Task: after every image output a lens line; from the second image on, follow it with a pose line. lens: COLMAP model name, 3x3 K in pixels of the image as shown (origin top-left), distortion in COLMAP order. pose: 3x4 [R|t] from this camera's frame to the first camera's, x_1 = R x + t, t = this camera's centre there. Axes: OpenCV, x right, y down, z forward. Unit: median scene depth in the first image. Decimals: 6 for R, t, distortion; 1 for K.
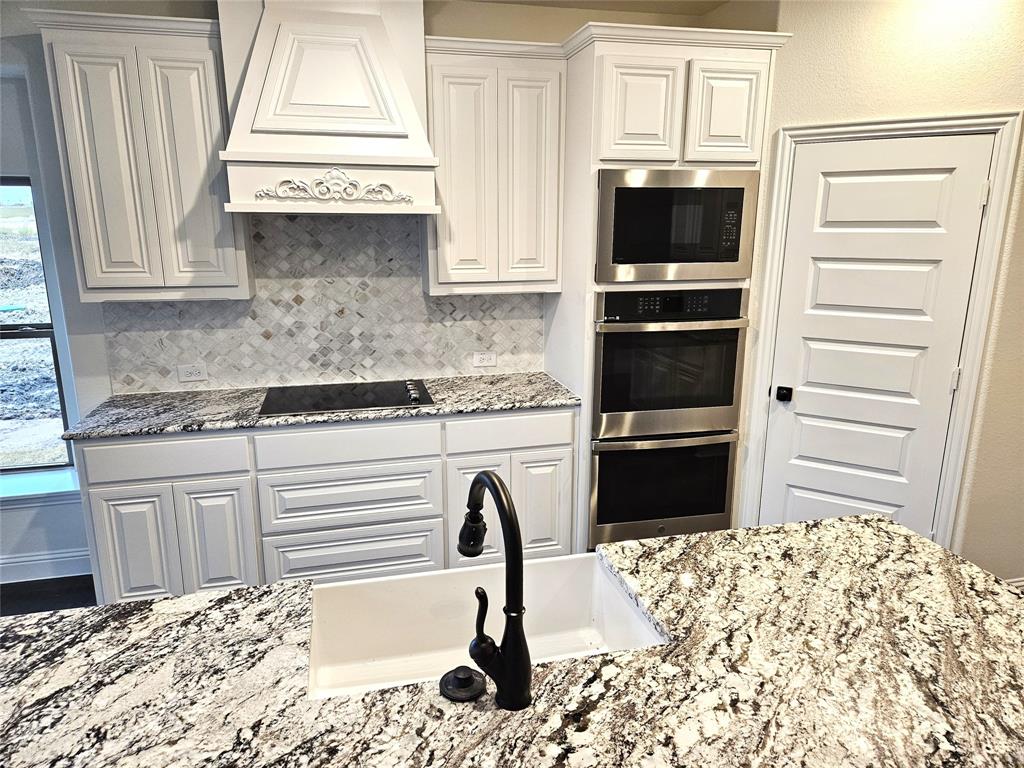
lens RADIAL K [[685.5, 0, 506.9], [0, 685.5, 378.5], [0, 0, 1]] dist [0.068068, -0.042030]
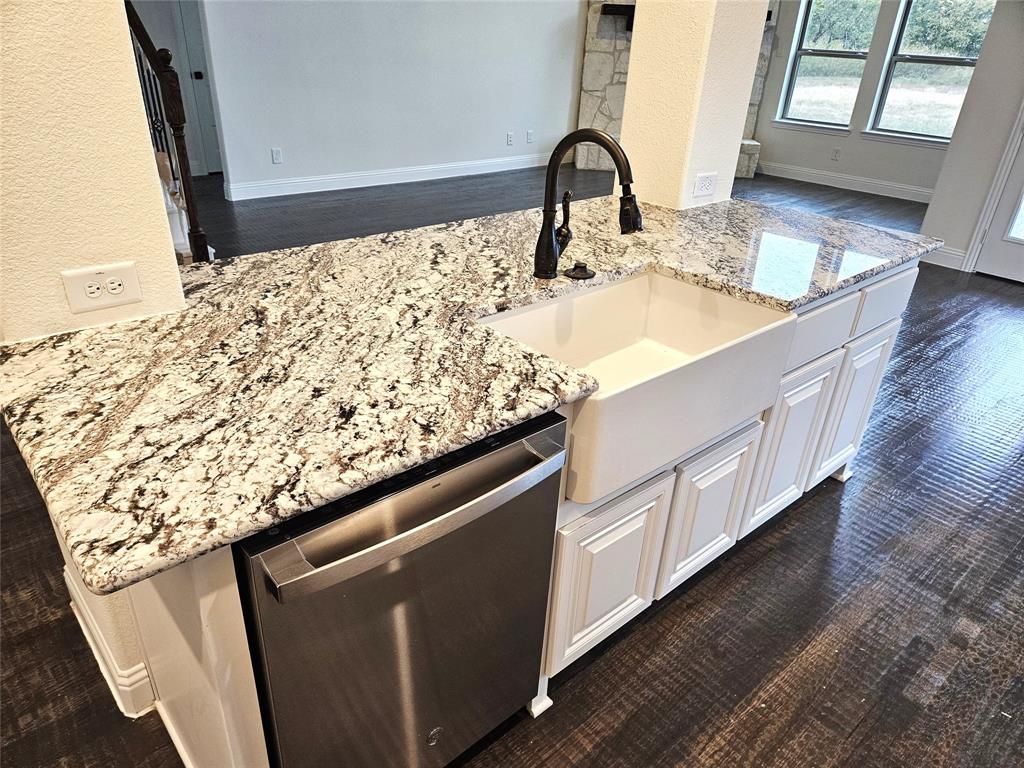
lens RADIAL K [[685.5, 0, 511.3], [0, 685.5, 387.4], [0, 0, 1]] dist [0.068068, -0.042030]
pose [[-0.884349, 0.178626, -0.431299, 0.617512], [-0.150481, 0.765500, 0.625591, -0.228551], [0.441907, 0.618144, -0.650090, 1.683930]]
